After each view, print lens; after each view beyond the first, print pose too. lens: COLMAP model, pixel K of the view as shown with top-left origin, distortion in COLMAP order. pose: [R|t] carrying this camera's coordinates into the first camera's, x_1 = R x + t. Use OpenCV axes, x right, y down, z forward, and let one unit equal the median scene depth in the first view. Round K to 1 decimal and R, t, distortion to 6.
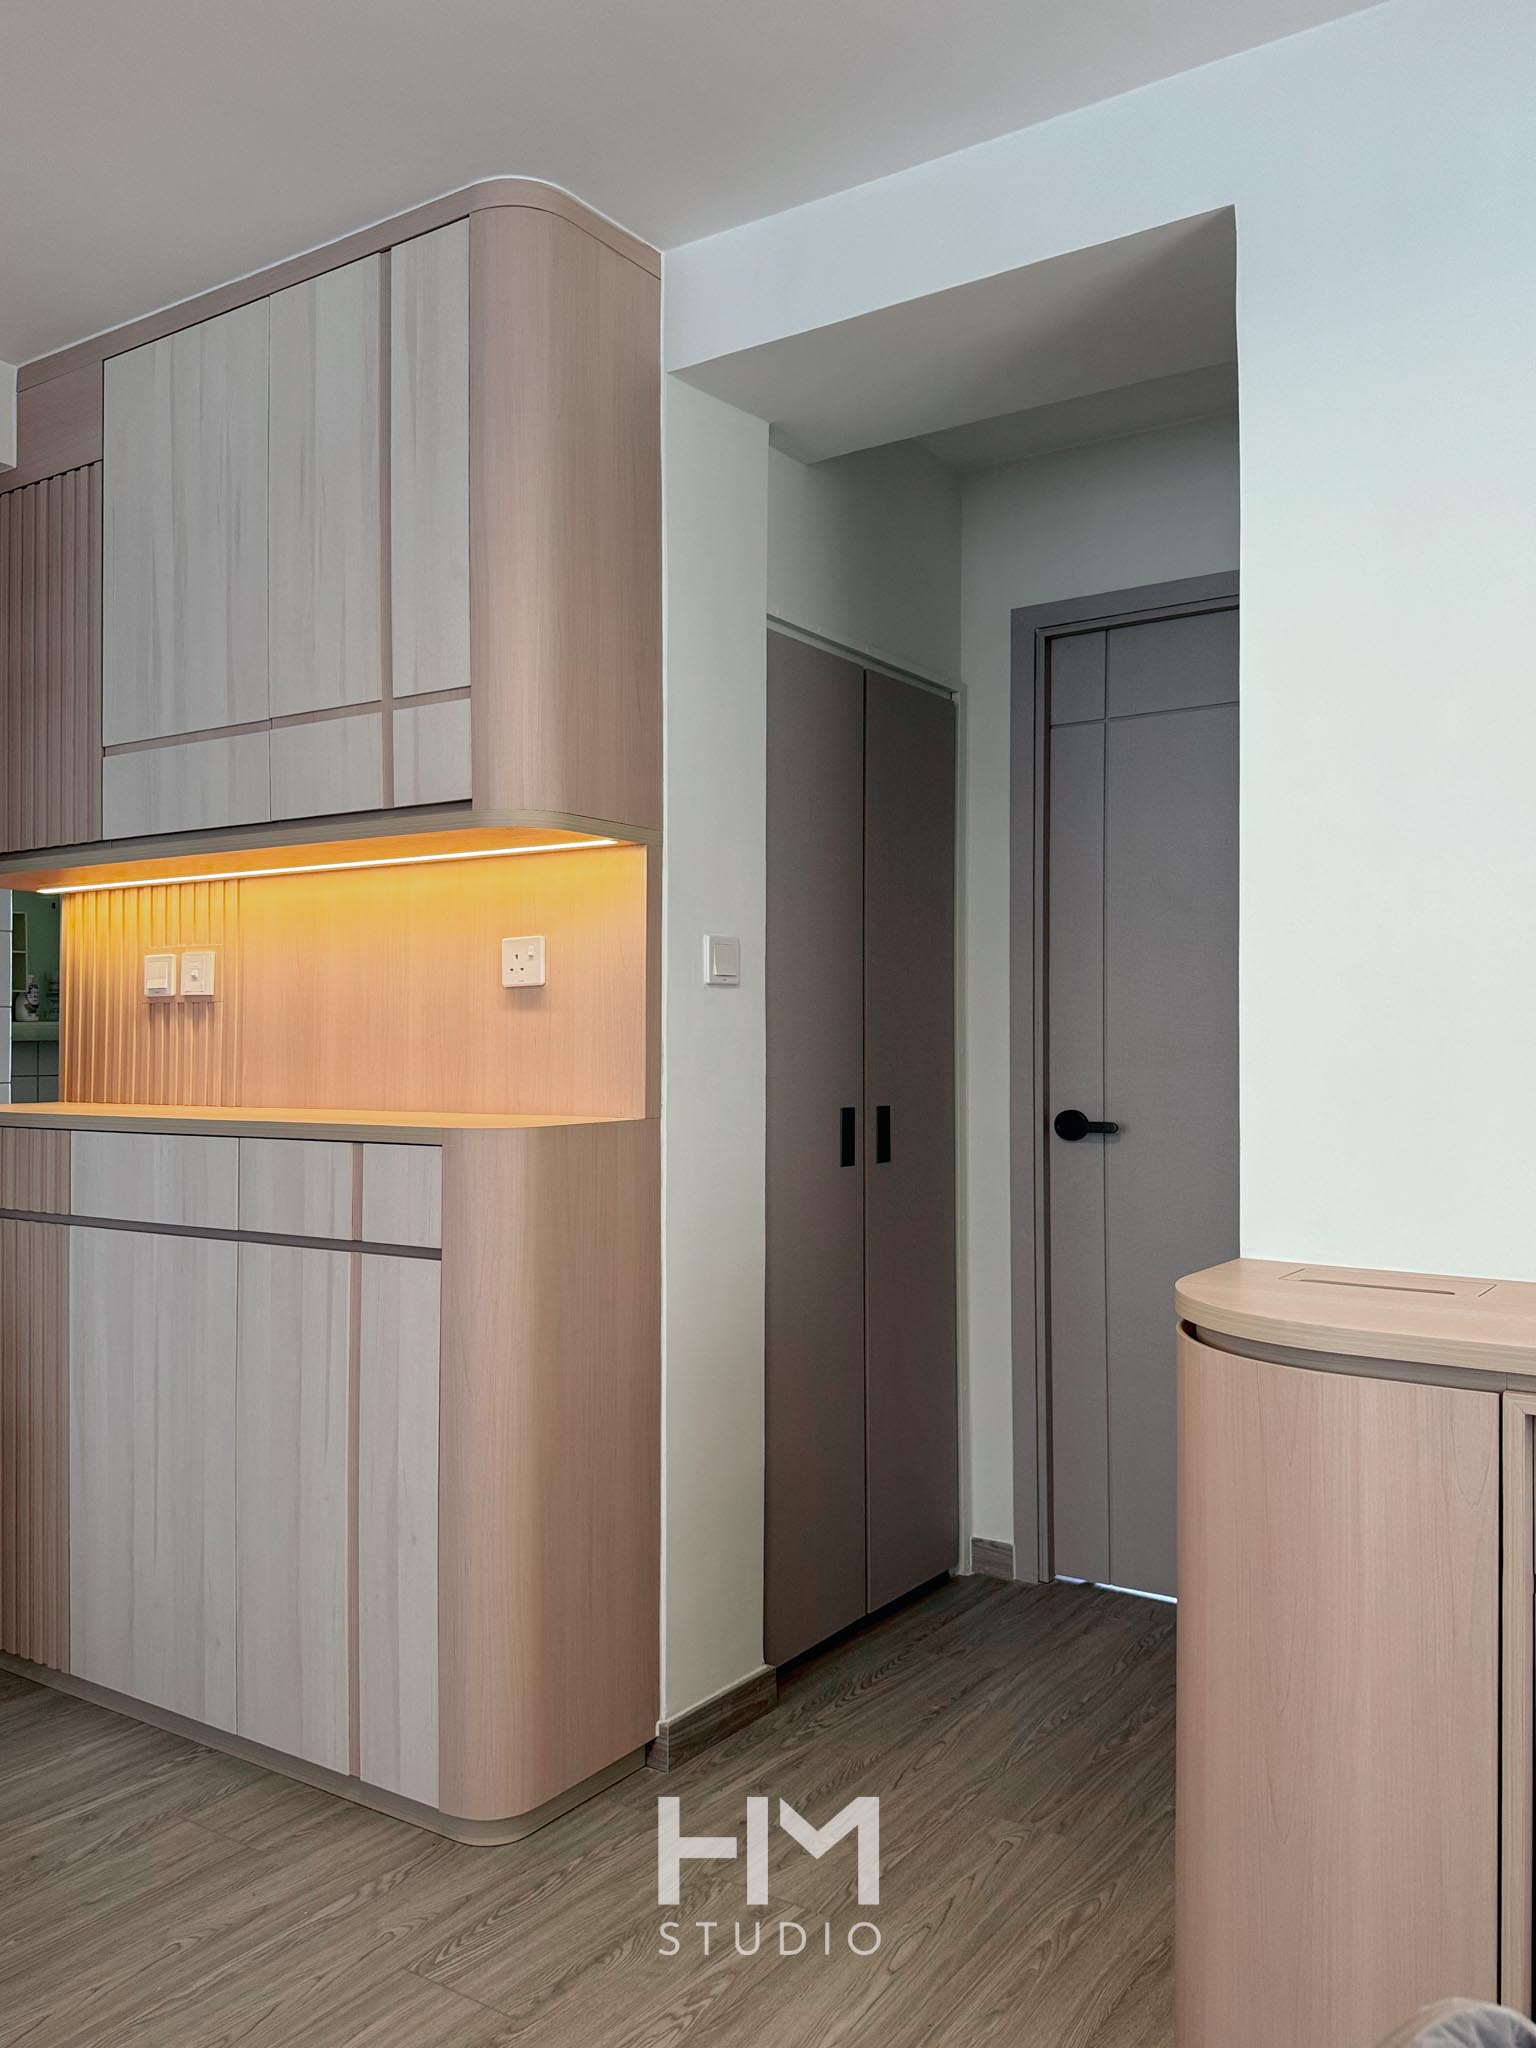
lens RADIAL K [[1458.3, 0, 752.1], [0, 1458.3, 1020.6], [0, 0, 1]] dist [0.049325, -0.050781]
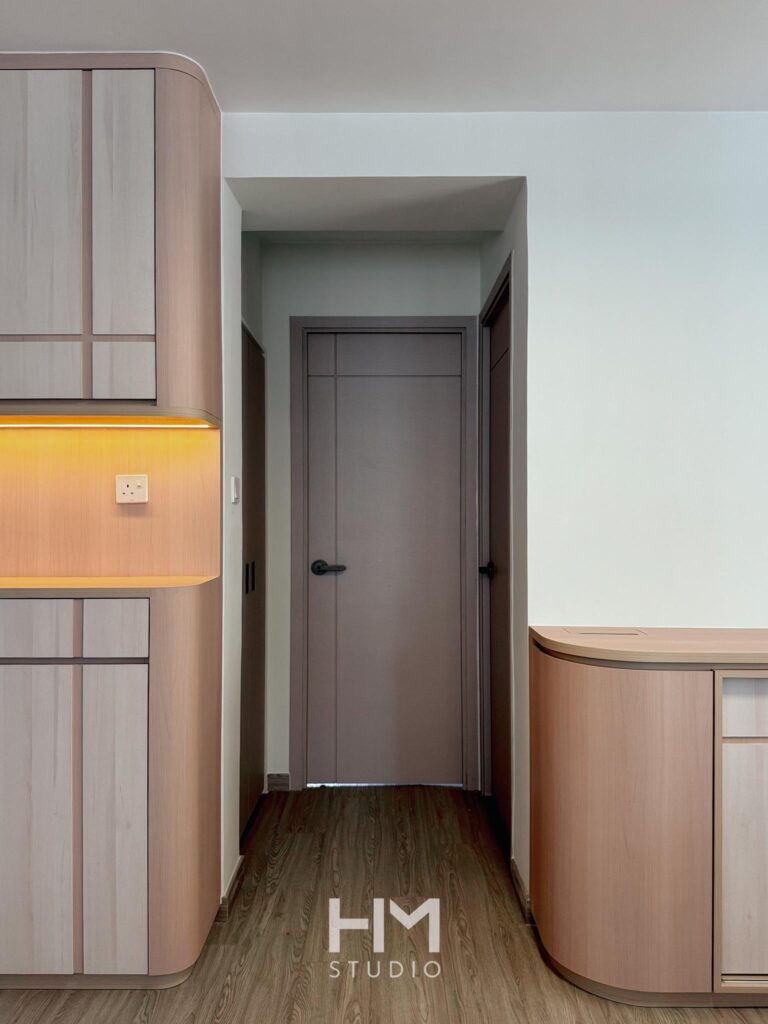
lens RADIAL K [[729.2, 0, 379.6], [0, 729.2, 512.6], [0, 0, 1]] dist [0.049325, -0.050781]
pose [[0.856910, 0.003900, 0.515452, -0.394391], [-0.006678, 0.999971, 0.003536, -0.019241], [-0.515424, -0.006472, 0.856911, 0.097194]]
